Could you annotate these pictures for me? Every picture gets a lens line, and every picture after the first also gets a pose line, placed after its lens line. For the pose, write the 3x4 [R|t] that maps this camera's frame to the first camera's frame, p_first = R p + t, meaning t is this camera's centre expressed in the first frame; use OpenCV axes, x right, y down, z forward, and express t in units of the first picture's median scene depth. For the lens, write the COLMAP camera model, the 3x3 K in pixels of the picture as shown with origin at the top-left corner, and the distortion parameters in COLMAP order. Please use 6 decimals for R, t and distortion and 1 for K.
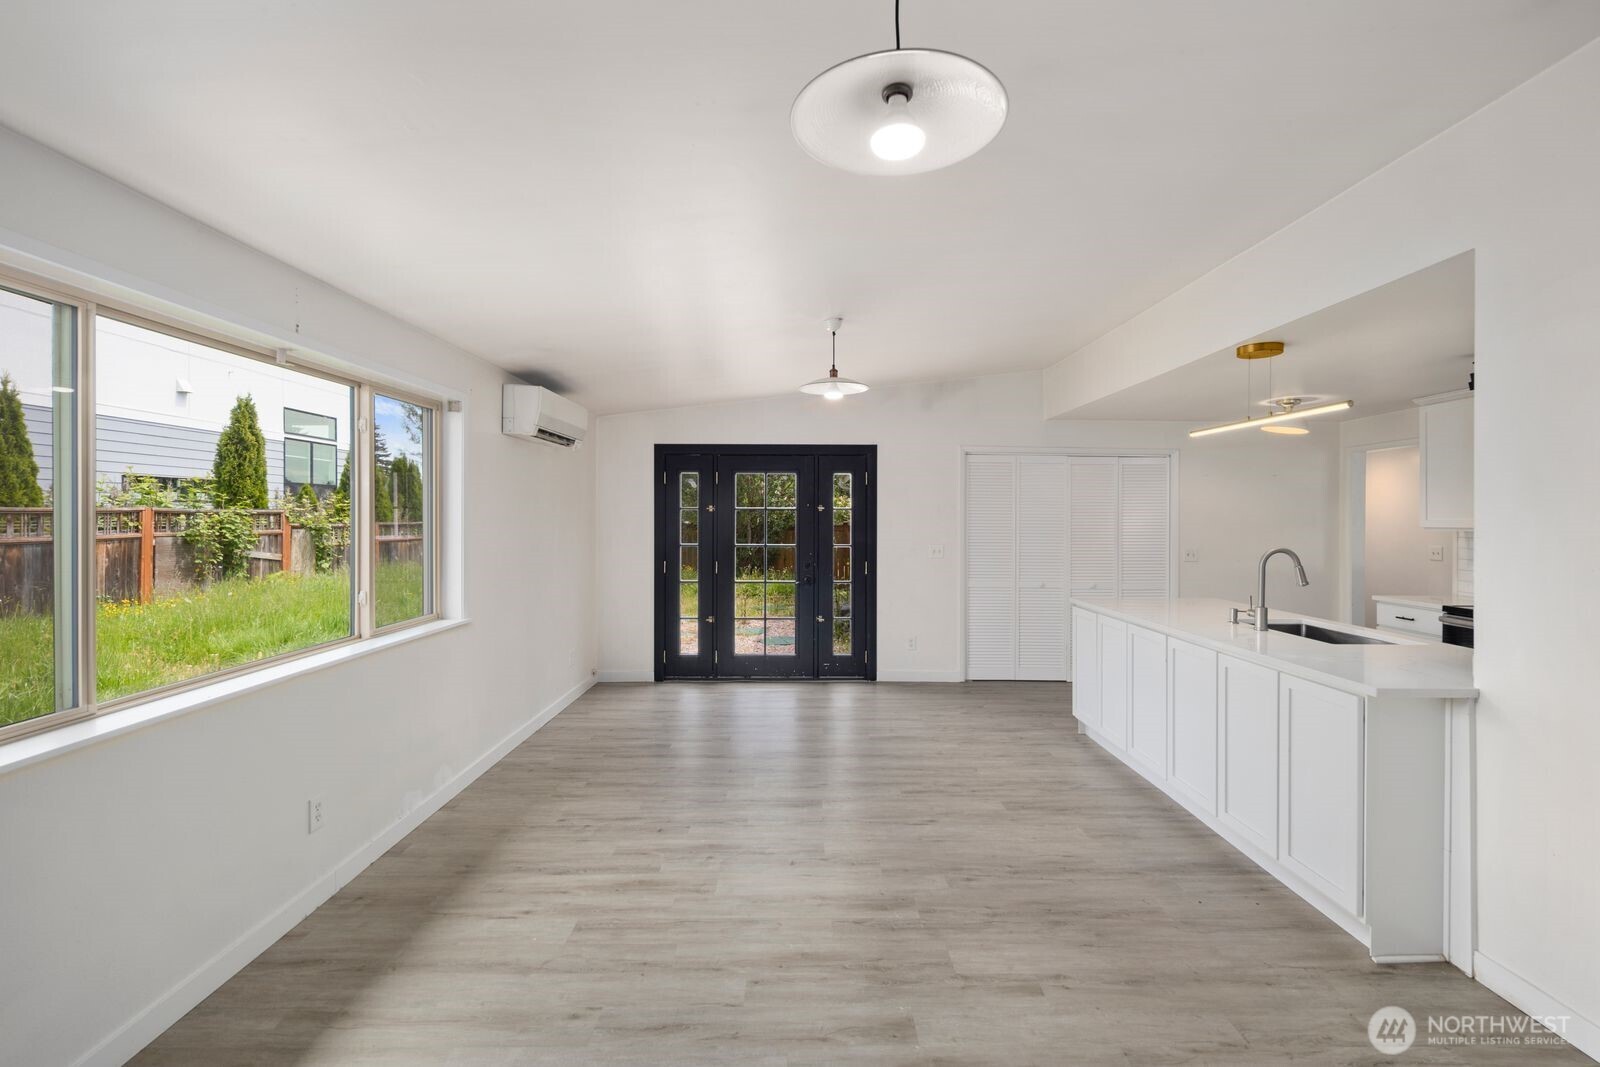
lens RADIAL K [[696.5, 0, 805.8], [0, 696.5, 519.3], [0, 0, 1]] dist [0.008182, -0.003456]
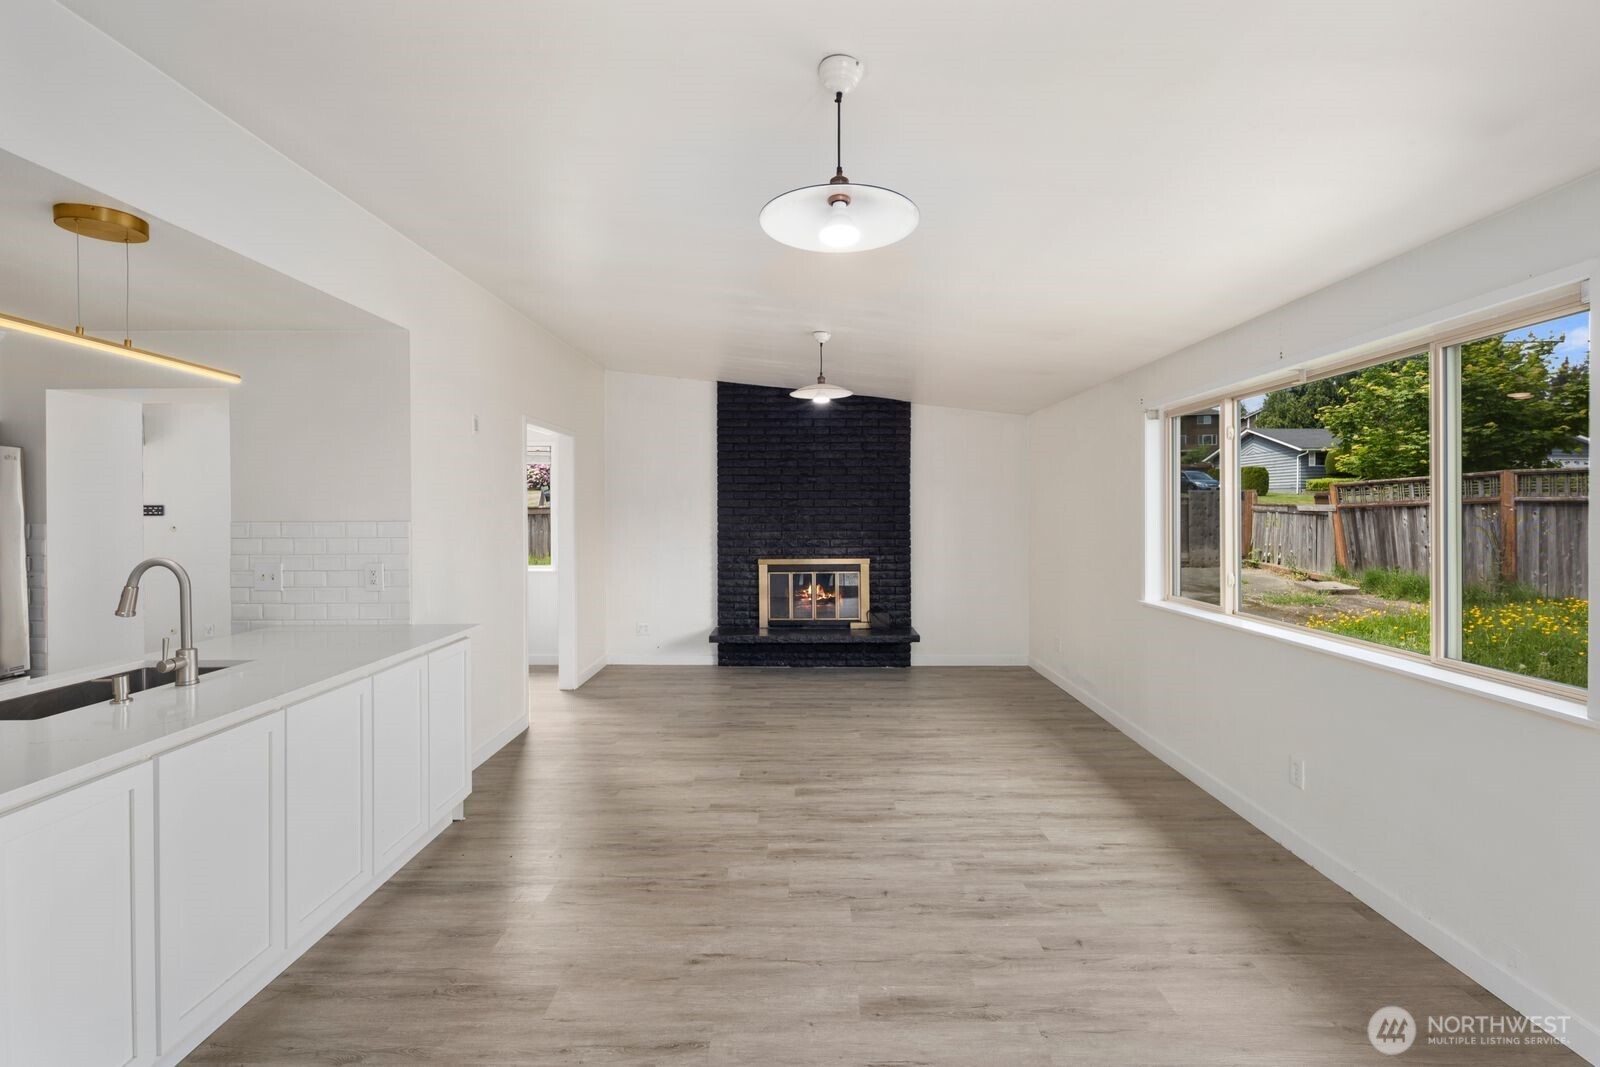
lens RADIAL K [[696.5, 0, 806.8], [0, 696.5, 512.4], [0, 0, 1]] dist [0.008182, -0.003456]
pose [[-0.999955, -0.000107, 0.009507, 0.060355], [-0.000068, 0.999992, 0.004042, -0.003676], [-0.009508, 0.004042, -0.999947, 1.550950]]
